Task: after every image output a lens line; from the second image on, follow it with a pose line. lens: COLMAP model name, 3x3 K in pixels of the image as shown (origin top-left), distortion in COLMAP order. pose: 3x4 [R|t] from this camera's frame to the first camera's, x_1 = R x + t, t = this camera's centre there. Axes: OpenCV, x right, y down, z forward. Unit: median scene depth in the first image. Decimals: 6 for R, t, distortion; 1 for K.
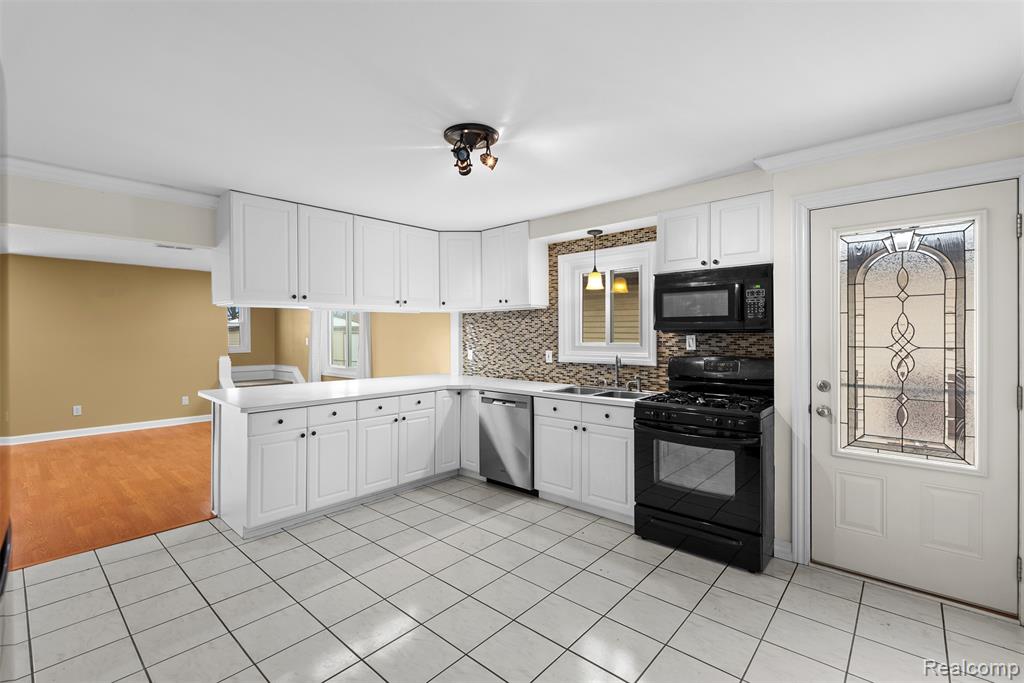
lens RADIAL K [[448.6, 0, 517.3], [0, 448.6, 338.1], [0, 0, 1]] dist [-0.001517, -0.000090]
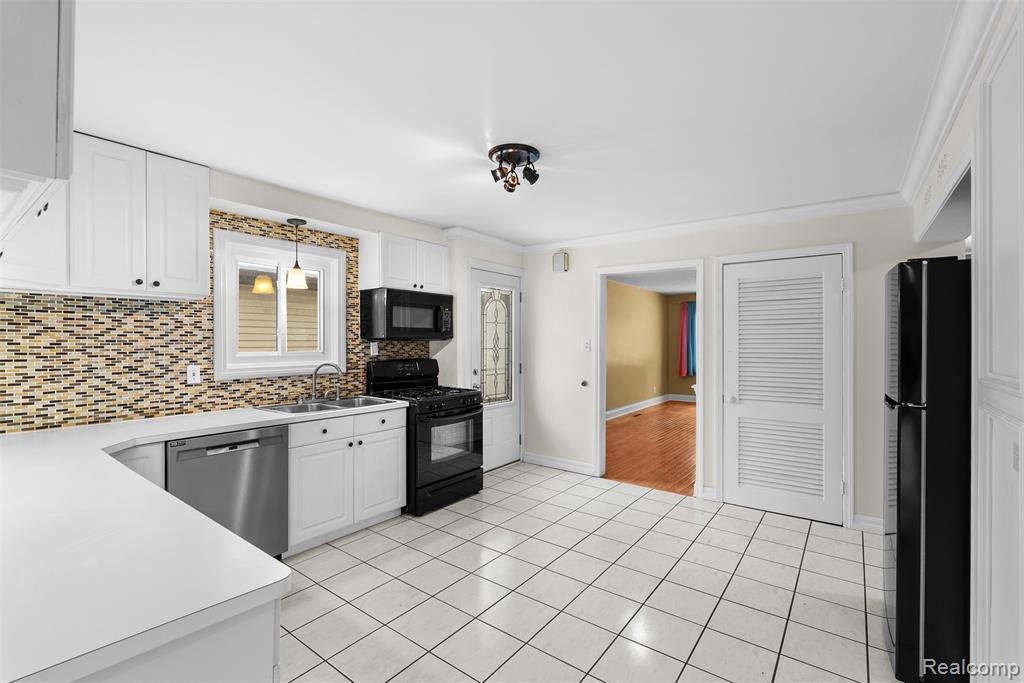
lens RADIAL K [[460.7, 0, 508.2], [0, 460.7, 340.2], [0, 0, 1]] dist [-0.000312, -0.000158]
pose [[-0.062983, 0.002534, 0.998011, -0.662377], [0.004002, 0.999989, -0.002287, -0.006643], [-0.998007, 0.003850, -0.062993, 0.596821]]
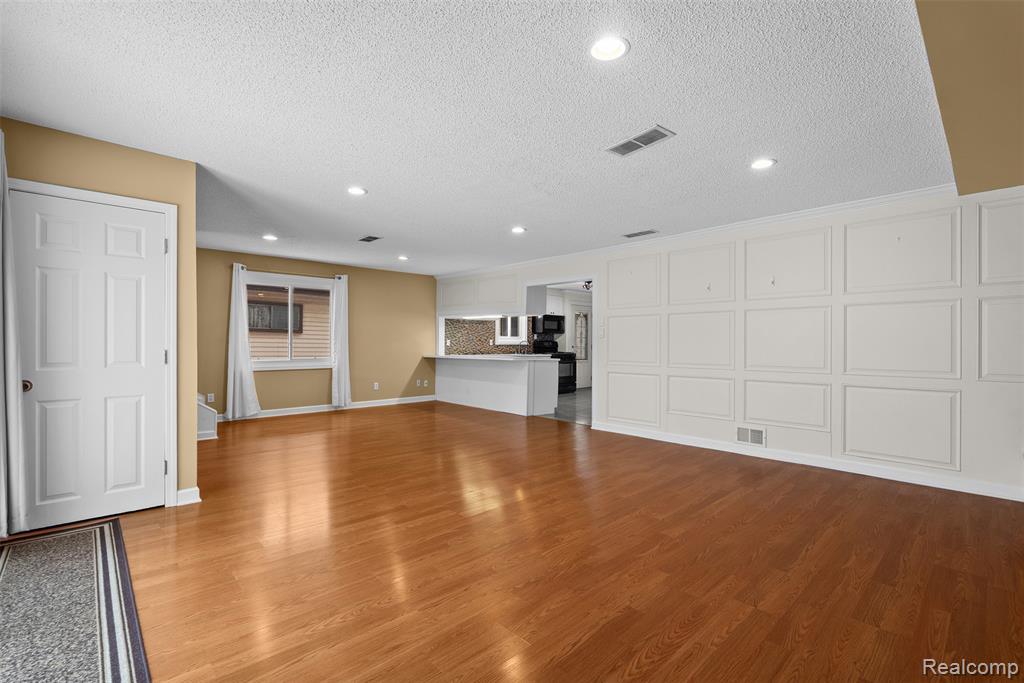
lens RADIAL K [[460.7, 0, 508.2], [0, 460.7, 340.2], [0, 0, 1]] dist [-0.000312, -0.000158]
pose [[0.107552, 0.006862, 0.994176, -2.277190], [-0.003810, 0.999972, -0.006490, 0.045795], [-0.994192, -0.003090, 0.107575, 0.691466]]
